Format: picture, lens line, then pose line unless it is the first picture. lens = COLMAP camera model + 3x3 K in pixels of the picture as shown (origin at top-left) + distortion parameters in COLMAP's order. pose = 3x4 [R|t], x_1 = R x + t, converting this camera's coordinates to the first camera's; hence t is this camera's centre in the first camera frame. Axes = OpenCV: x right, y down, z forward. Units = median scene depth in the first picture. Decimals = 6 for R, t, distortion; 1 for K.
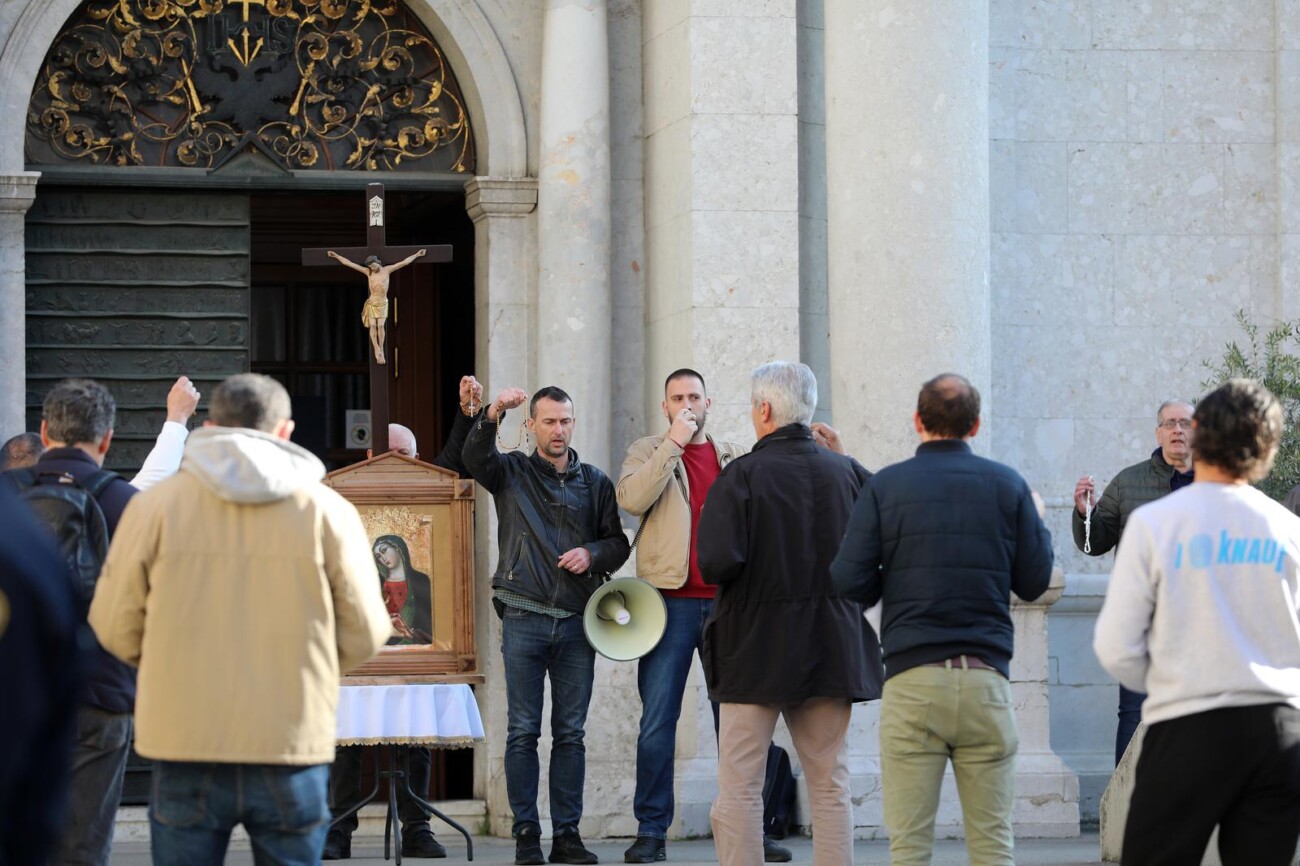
lens RADIAL K [[5646.7, 0, 657.1], [0, 5646.7, 450.6], [0, 0, 1]] dist [0.726201, 0.000000]
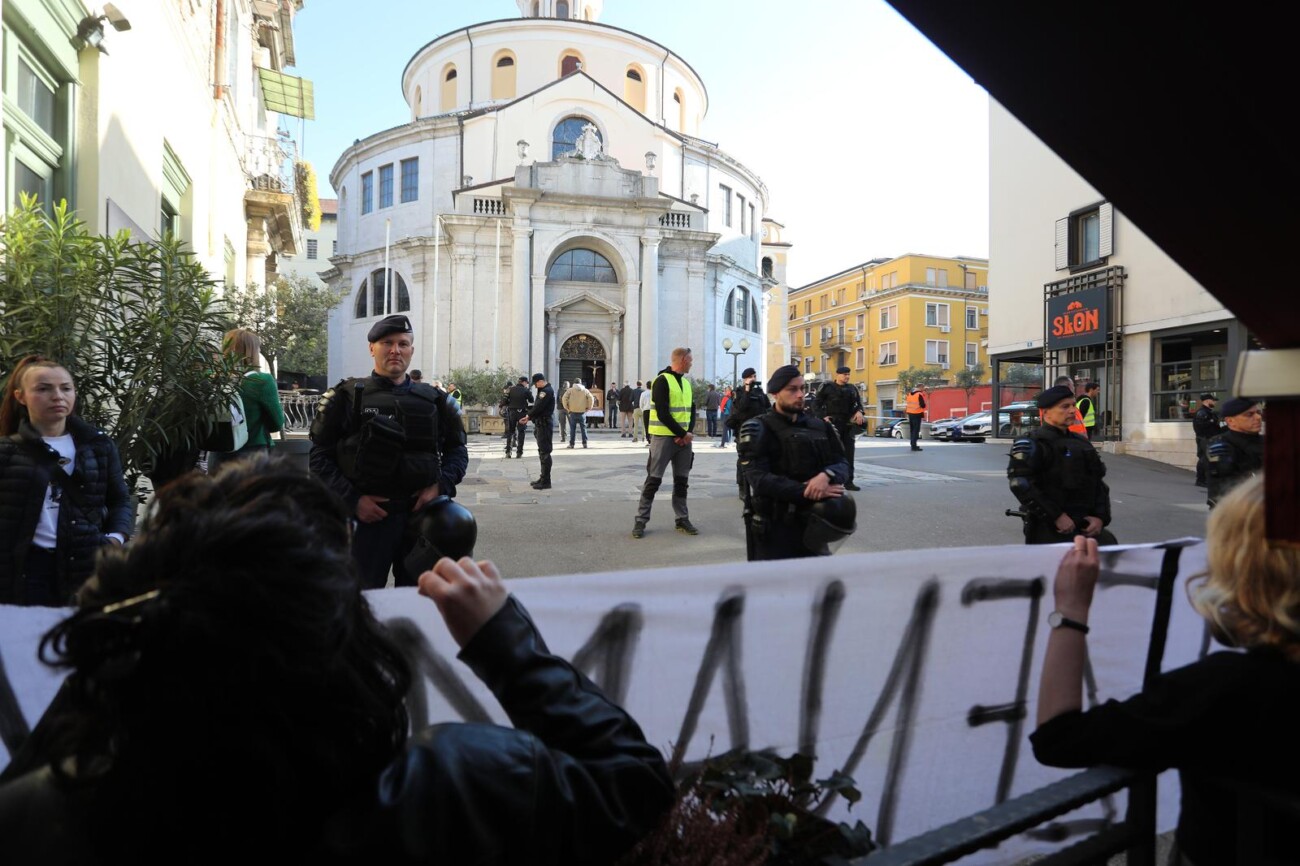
lens RADIAL K [[814.2, 0, 664.8], [0, 814.2, 455.6], [0, 0, 1]] dist [-0.092810, -0.001018]
pose [[0.999664, 0.020535, 0.015789, 0.051286], [-0.021706, 0.996721, 0.077956, 0.004917], [-0.014137, -0.078272, 0.996832, -0.404708]]
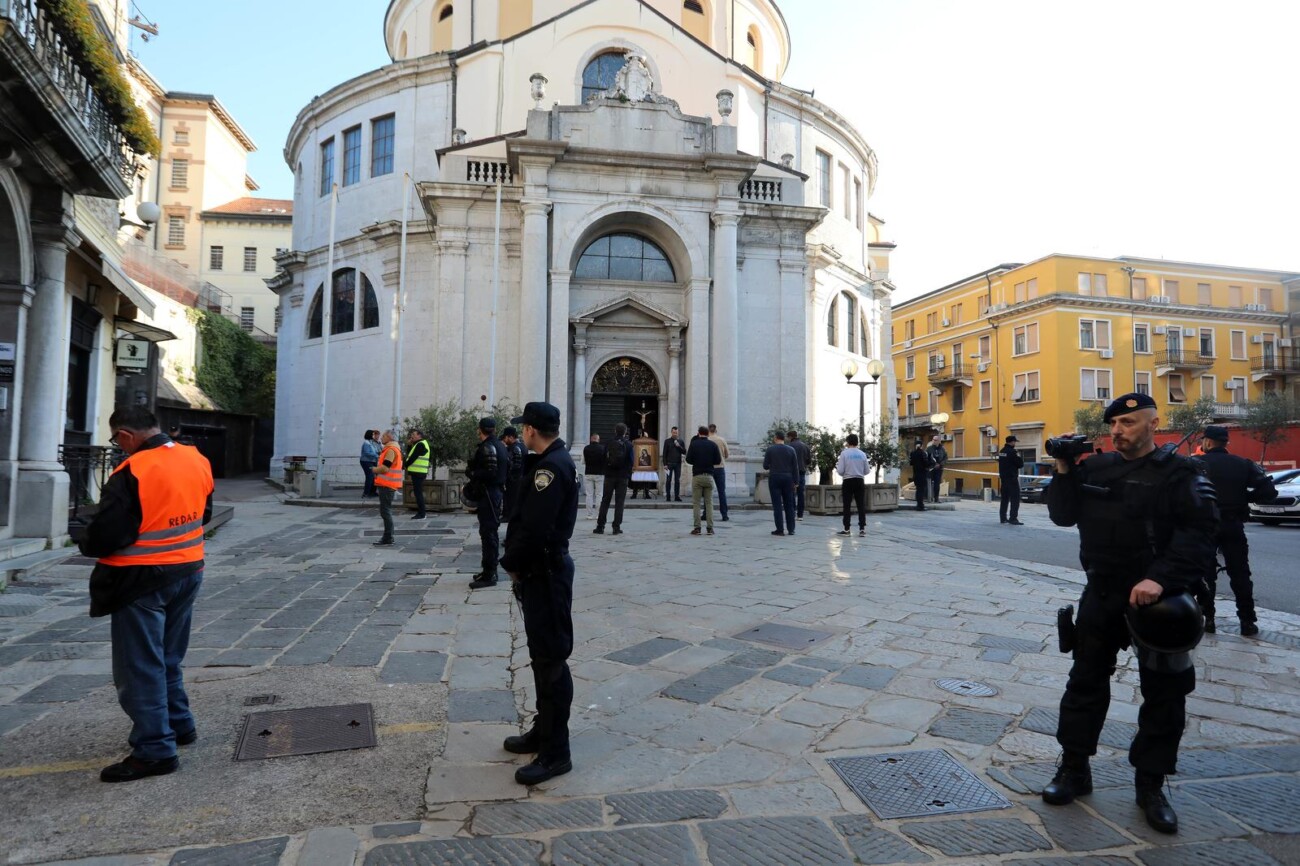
lens RADIAL K [[814.2, 0, 637.5], [0, 814.2, 440.4], [0, 0, 1]] dist [-0.092810, -0.001018]
pose [[0.998237, 0.019152, -0.056174, -0.002639], [-0.018737, 0.999793, 0.007898, -0.002049], [0.056314, -0.006831, 0.998390, 0.060082]]
